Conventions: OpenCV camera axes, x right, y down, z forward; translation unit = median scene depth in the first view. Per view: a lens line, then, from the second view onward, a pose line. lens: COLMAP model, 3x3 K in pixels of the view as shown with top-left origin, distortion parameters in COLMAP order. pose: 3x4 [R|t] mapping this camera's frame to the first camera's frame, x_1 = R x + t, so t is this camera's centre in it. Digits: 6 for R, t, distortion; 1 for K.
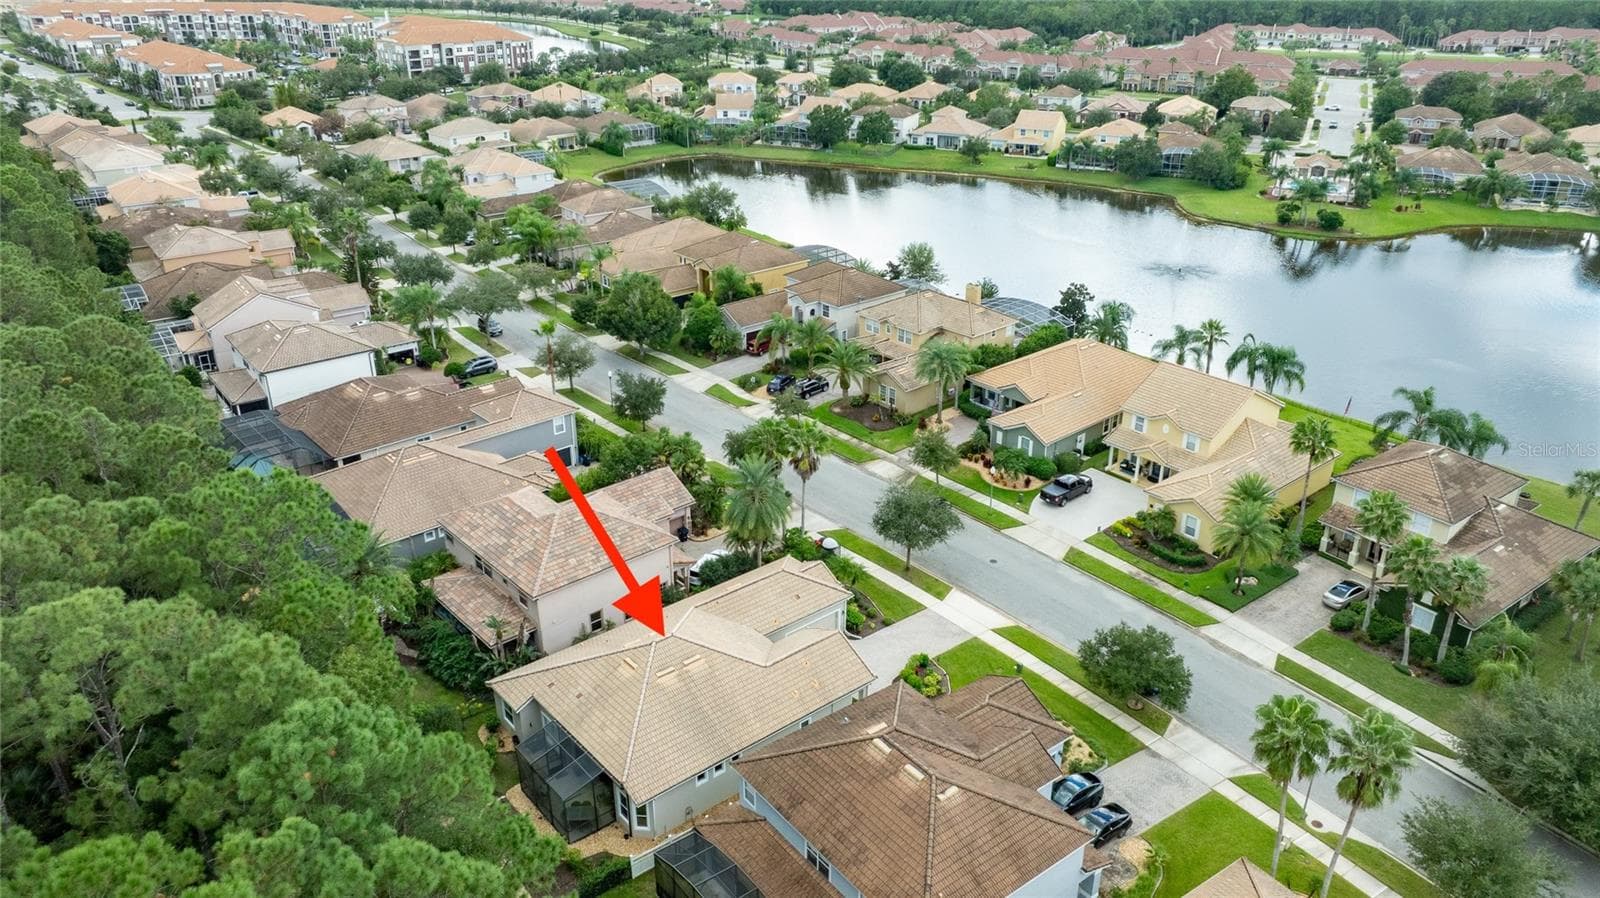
lens RADIAL K [[1134.5, 0, 805.7], [0, 1134.5, 451.1], [0, 0, 1]] dist [-0.043622, 0.049152]
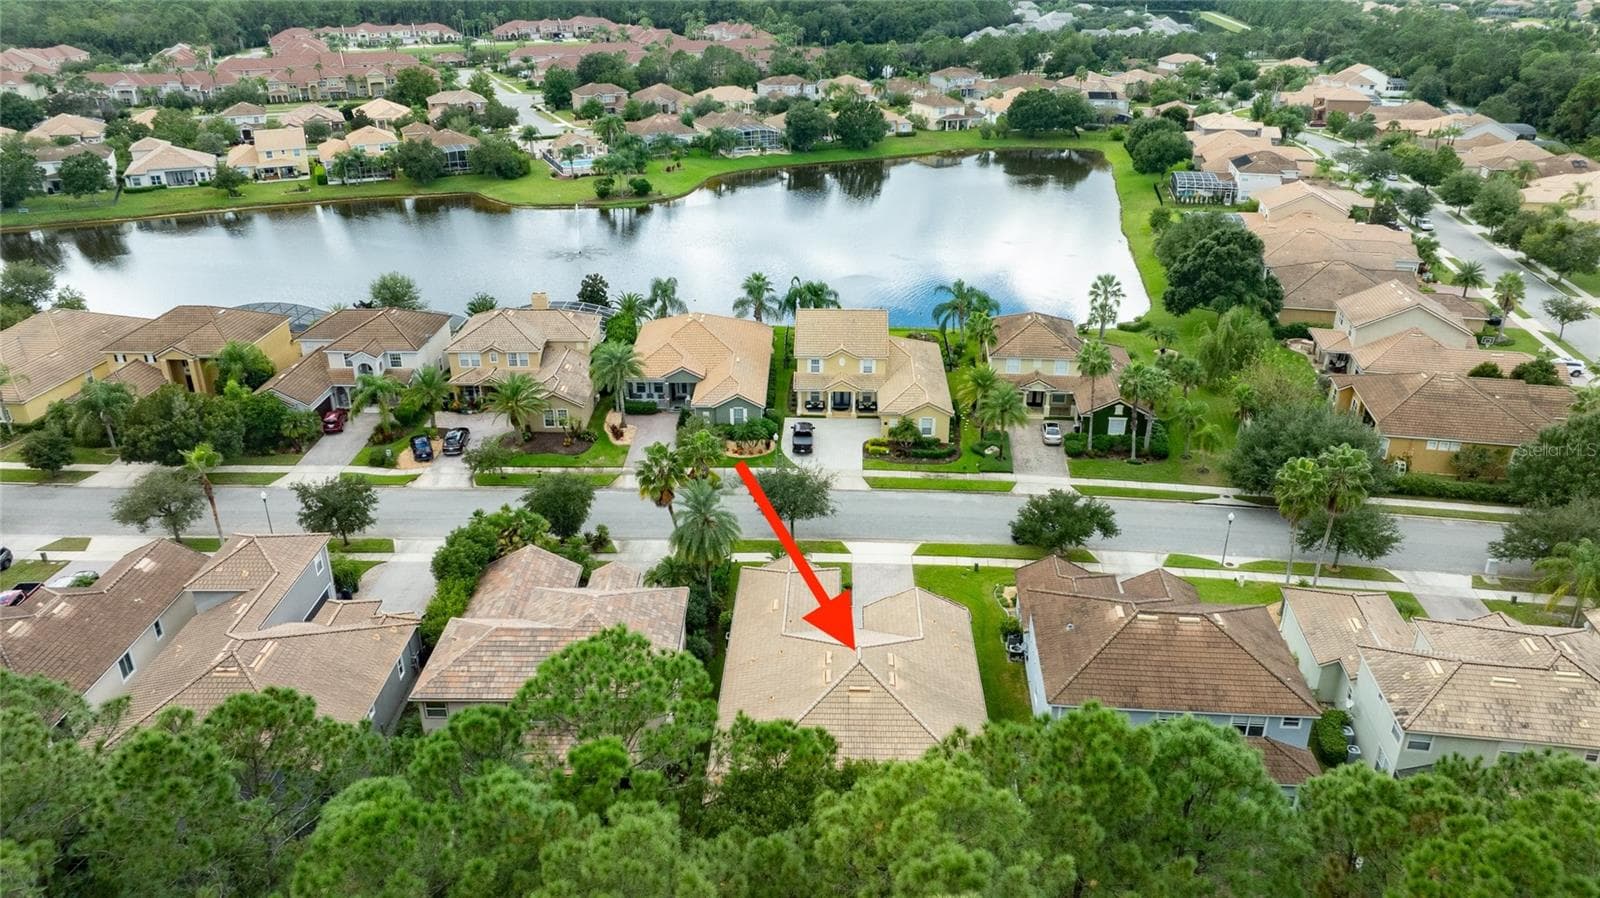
lens RADIAL K [[1129.2, 0, 806.7], [0, 1129.2, 448.2], [0, 0, 1]] dist [-0.033607, 0.032566]
pose [[0.661069, -0.308841, 0.683817, -0.259652], [0.311093, 0.942153, 0.124773, -0.046070], [-0.682795, 0.130247, 0.718906, 0.106746]]
